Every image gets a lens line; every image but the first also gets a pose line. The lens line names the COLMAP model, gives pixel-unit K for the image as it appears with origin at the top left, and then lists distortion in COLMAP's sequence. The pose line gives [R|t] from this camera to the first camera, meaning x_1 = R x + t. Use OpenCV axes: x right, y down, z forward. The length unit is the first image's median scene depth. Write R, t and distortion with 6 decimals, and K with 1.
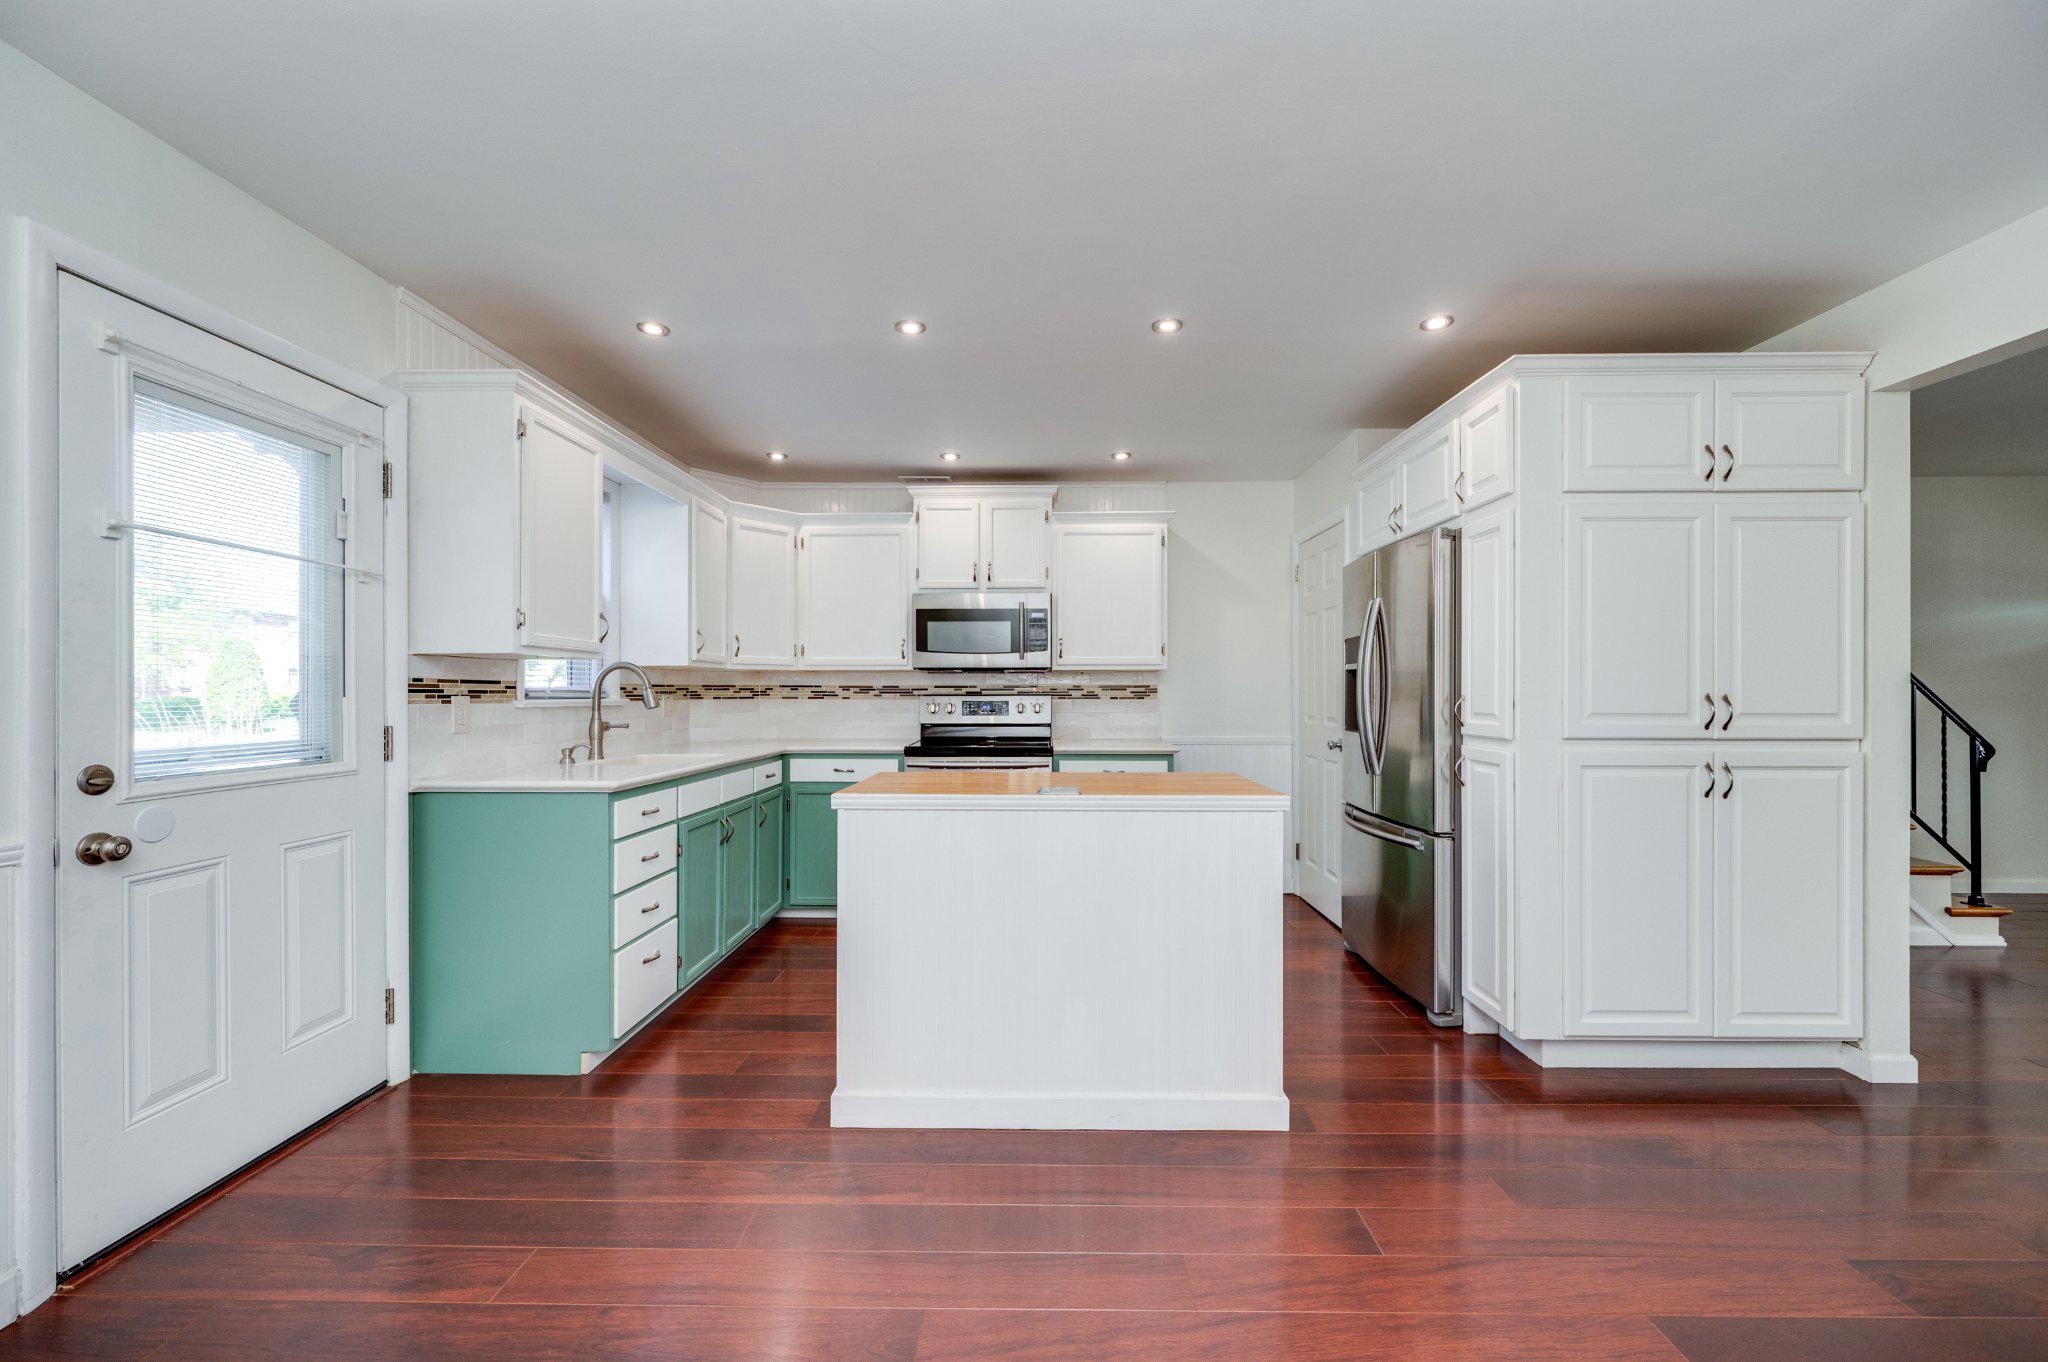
lens RADIAL K [[821.3, 0, 1022.7], [0, 821.3, 691.6], [0, 0, 1]] dist [0.001203, 0.000296]
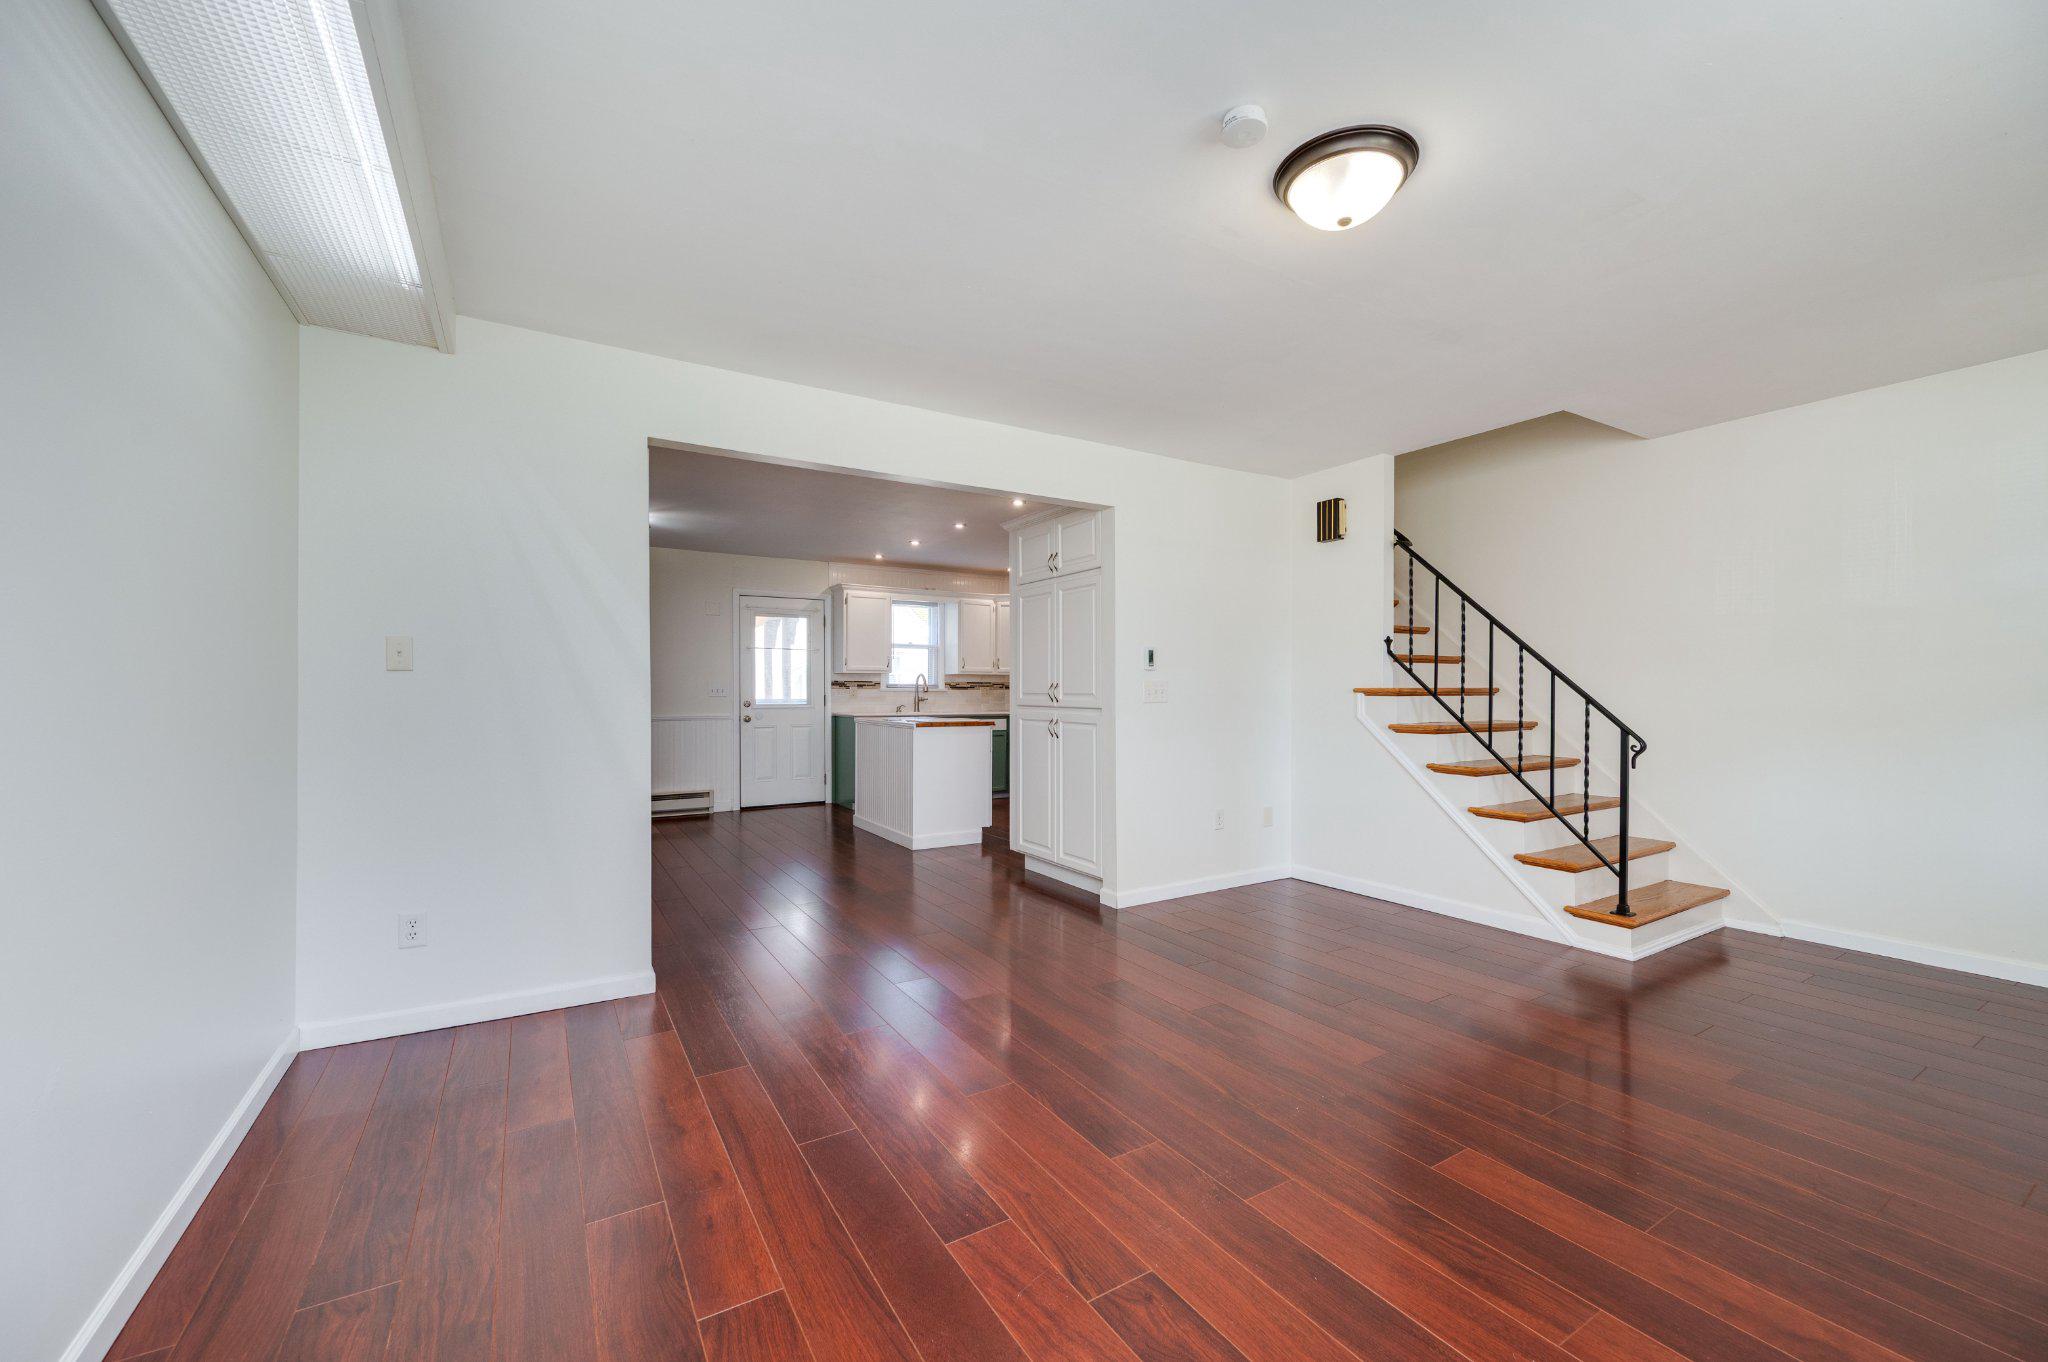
lens RADIAL K [[821.3, 0, 1022.7], [0, 821.3, 691.6], [0, 0, 1]] dist [0.001203, 0.000296]
pose [[0.523933, 0.002424, -0.851756, 1.445348], [-0.000675, 0.999997, 0.002430, 0.010570], [0.851759, -0.000699, 0.523933, -0.039108]]
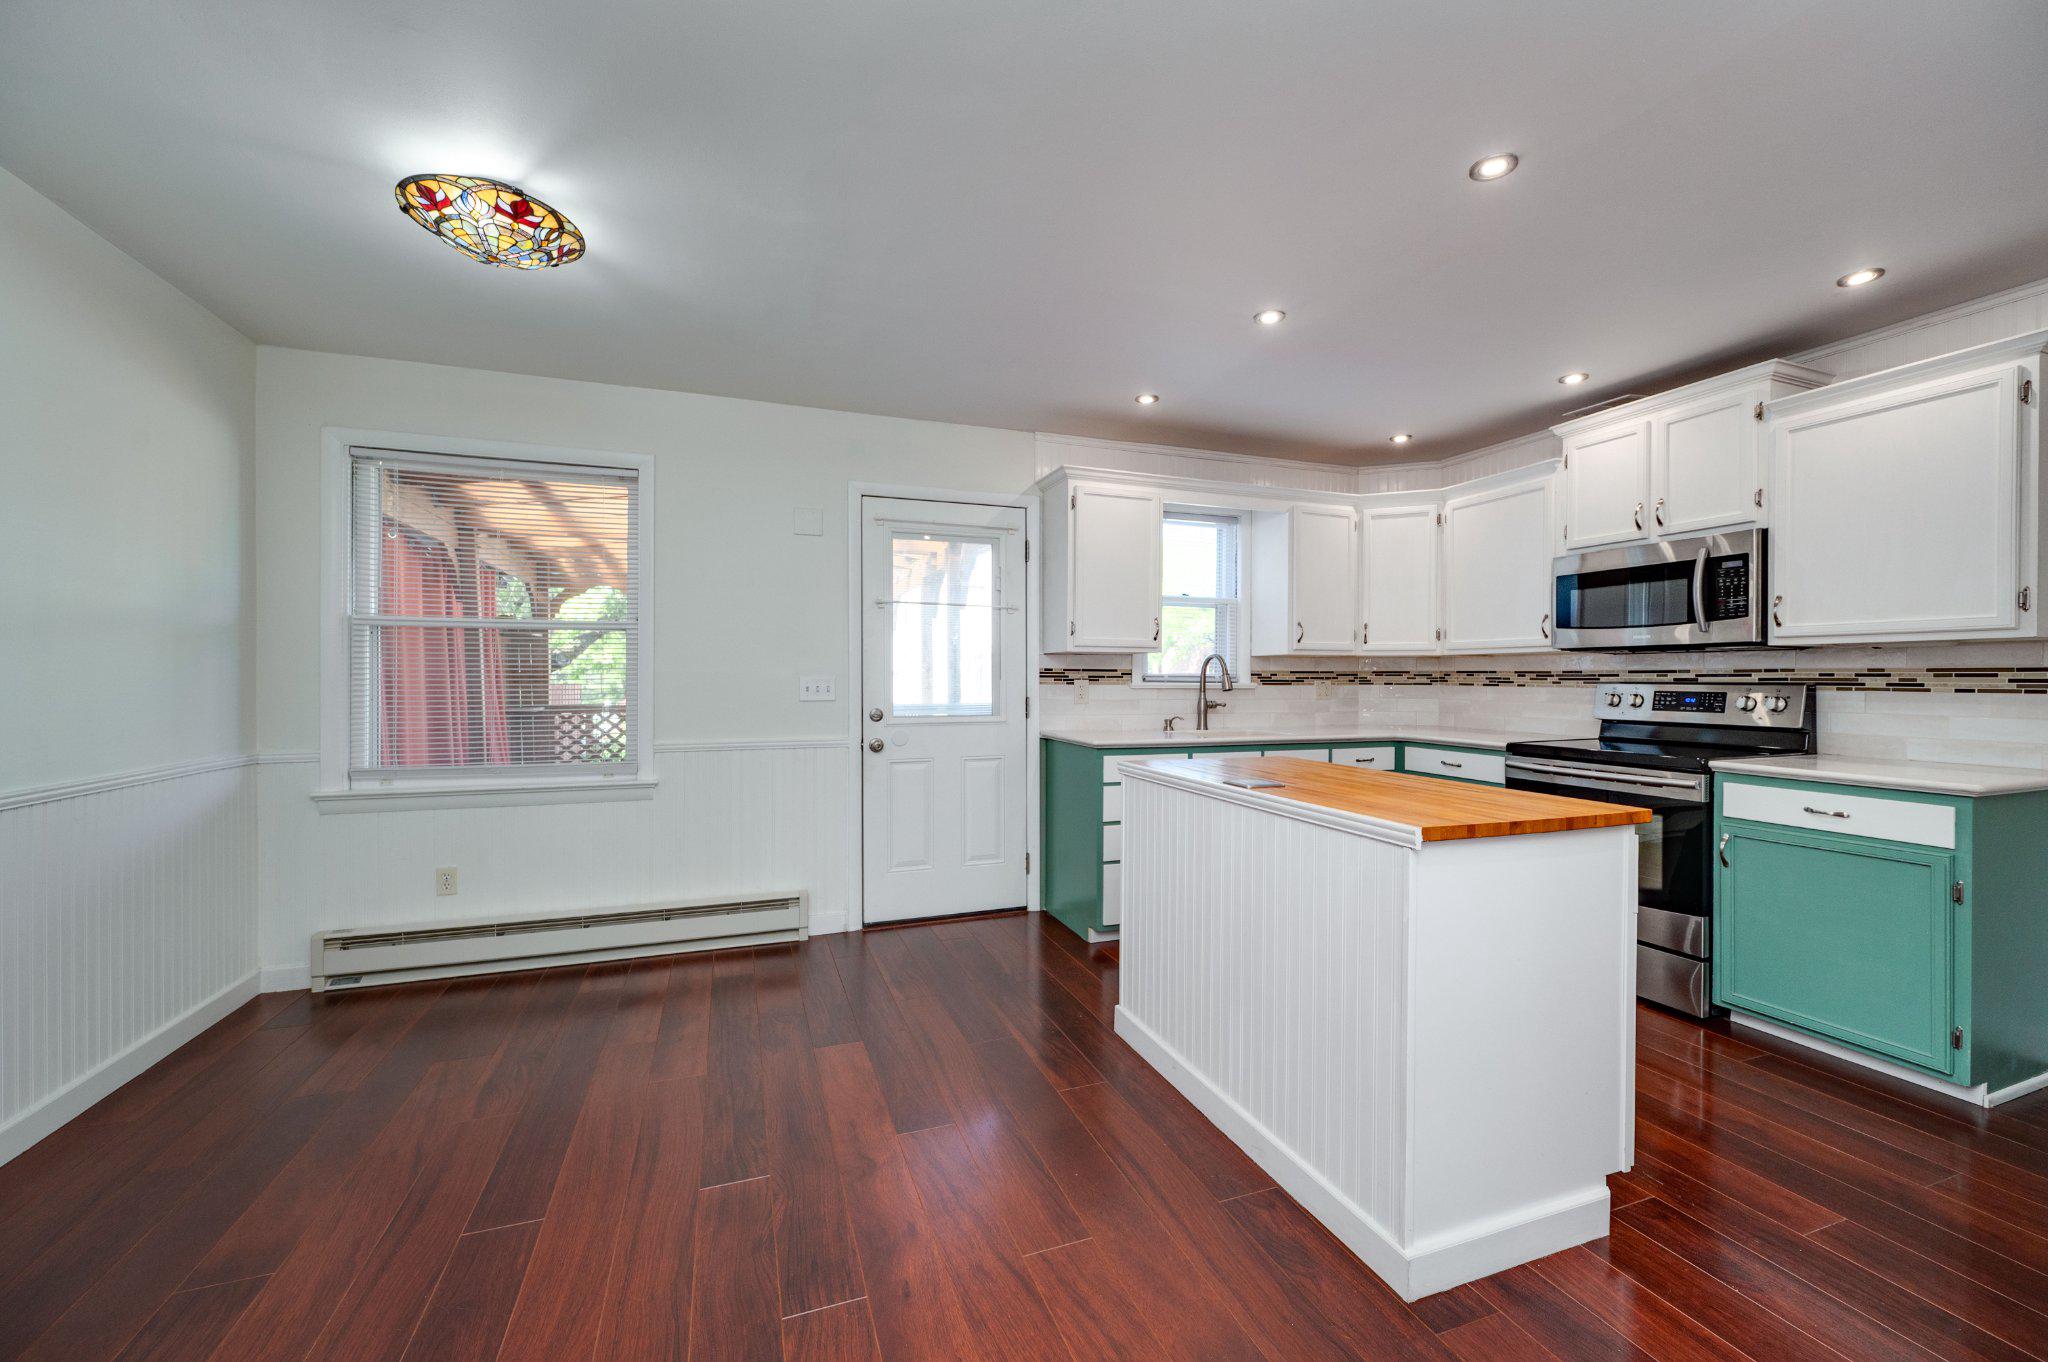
lens RADIAL K [[806.1, 0, 1033.8], [0, 806.1, 683.9], [0, 0, 1]] dist [-0.000454, -0.000020]
pose [[0.360942, 0.009210, -0.932543, 0.446705], [-0.002406, 0.999957, 0.008945, 0.000160], [0.932585, -0.000985, 0.360949, 0.240124]]
